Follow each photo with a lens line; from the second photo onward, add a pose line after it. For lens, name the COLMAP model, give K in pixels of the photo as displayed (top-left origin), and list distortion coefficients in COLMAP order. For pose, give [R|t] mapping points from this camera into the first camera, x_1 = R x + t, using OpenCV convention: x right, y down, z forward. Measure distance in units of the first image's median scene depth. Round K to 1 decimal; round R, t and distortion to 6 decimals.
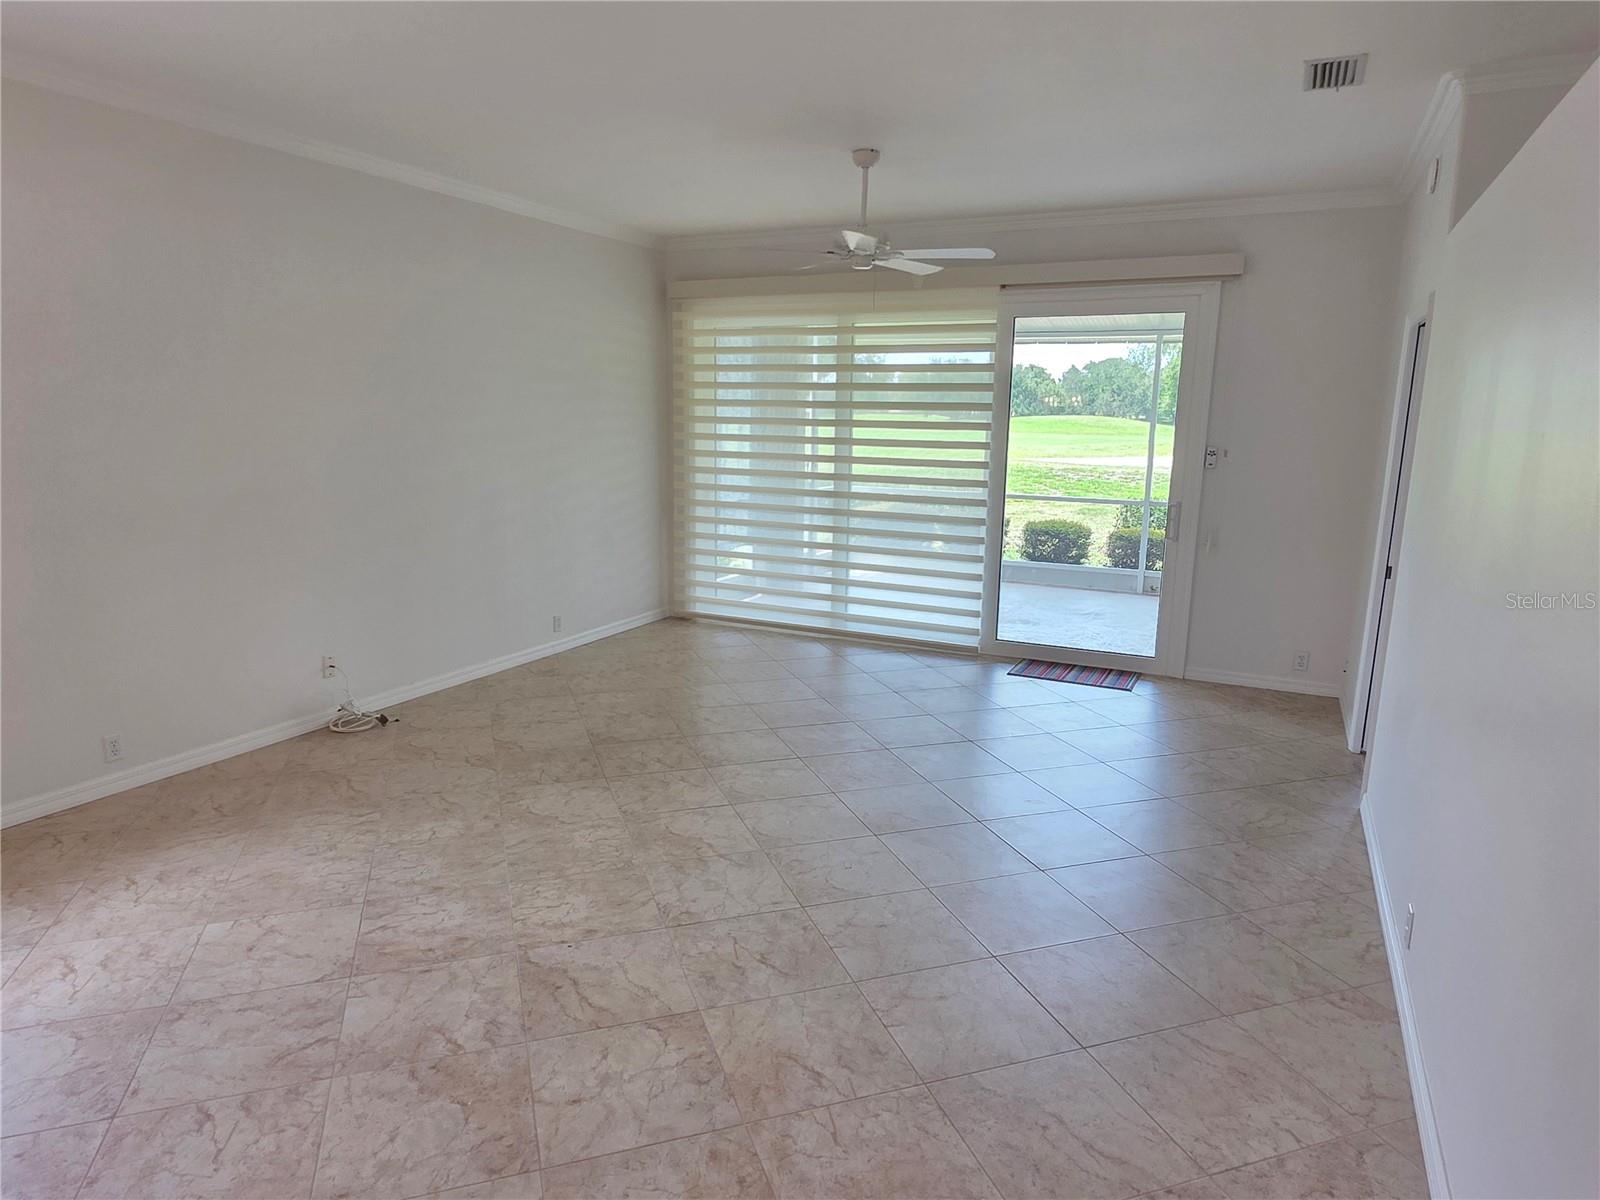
lens RADIAL K [[1009.2, 0, 784.2], [0, 1009.2, 594.7], [0, 0, 1]] dist [0.009832, -0.004659]
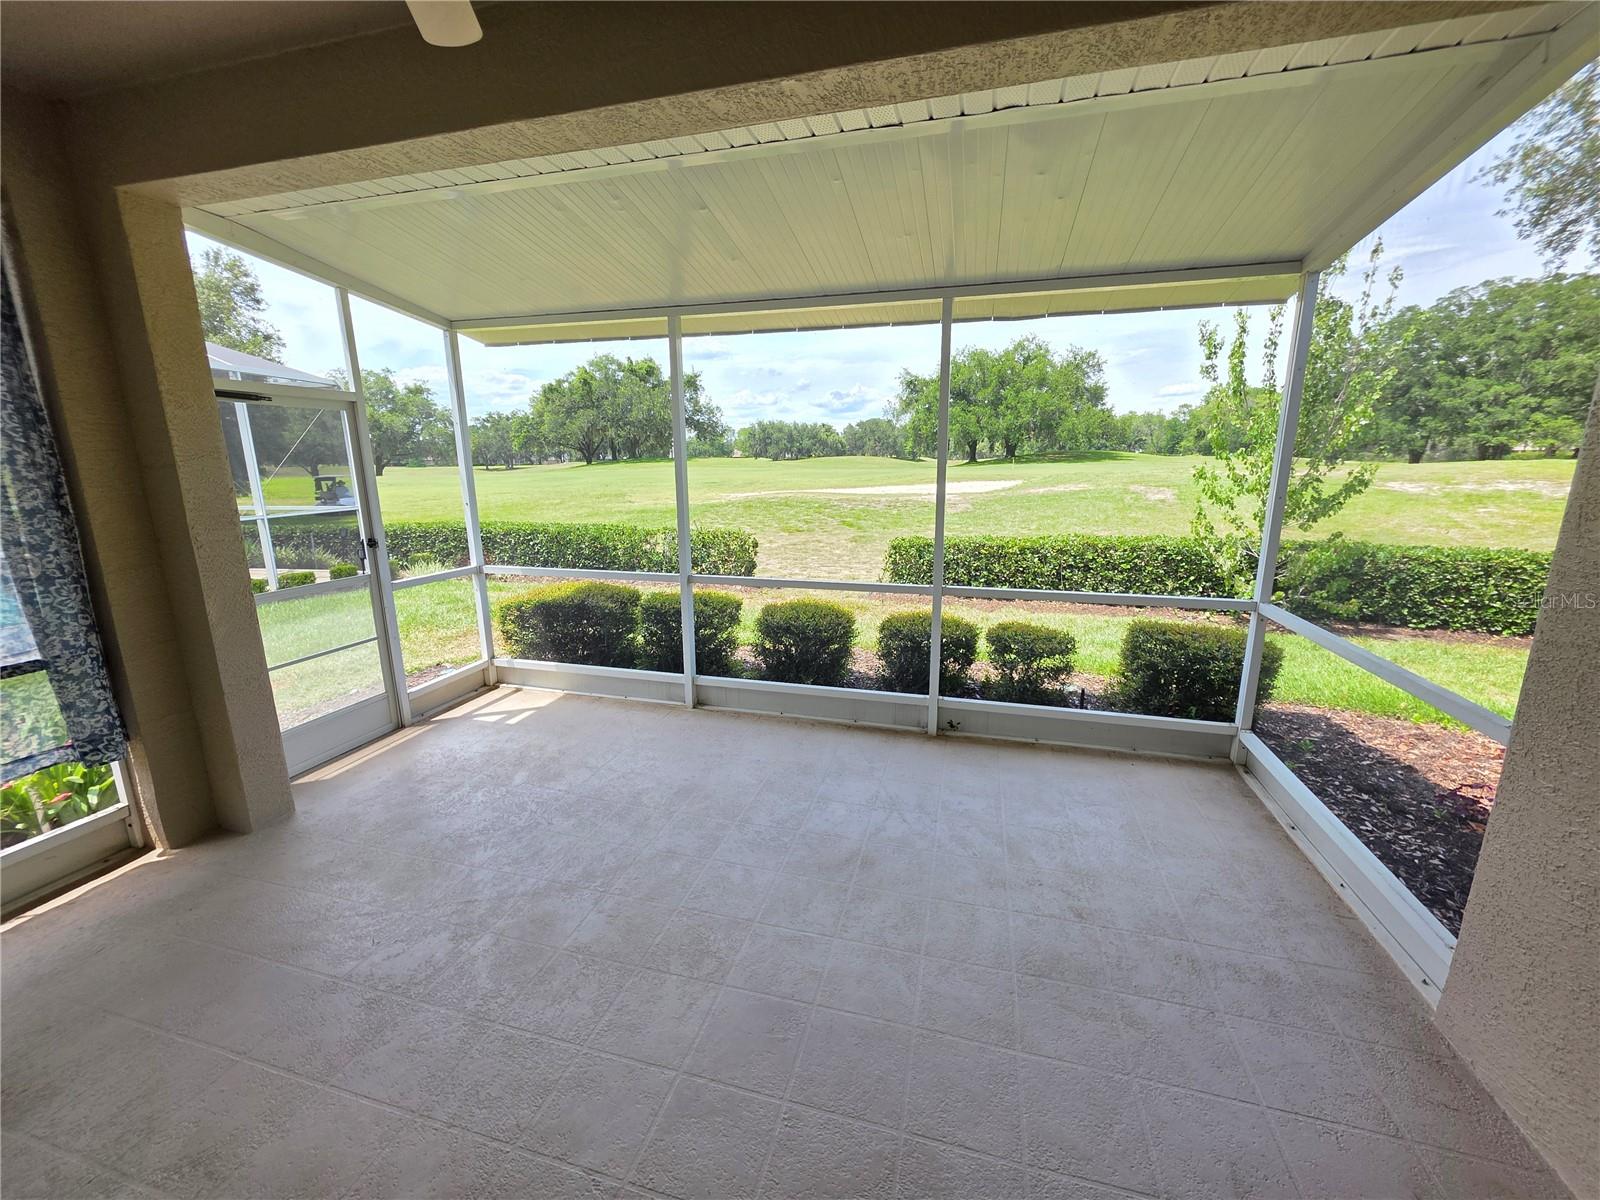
lens RADIAL K [[639.5, 0, 800.7], [0, 639.5, 598.3], [0, 0, 1]] dist [0.000947, 0.000498]
pose [[0.980788, -0.060654, 0.185410, 0.118989], [0.053461, 0.997620, 0.043553, -0.061055], [-0.187610, -0.032804, 0.981696, 0.367602]]
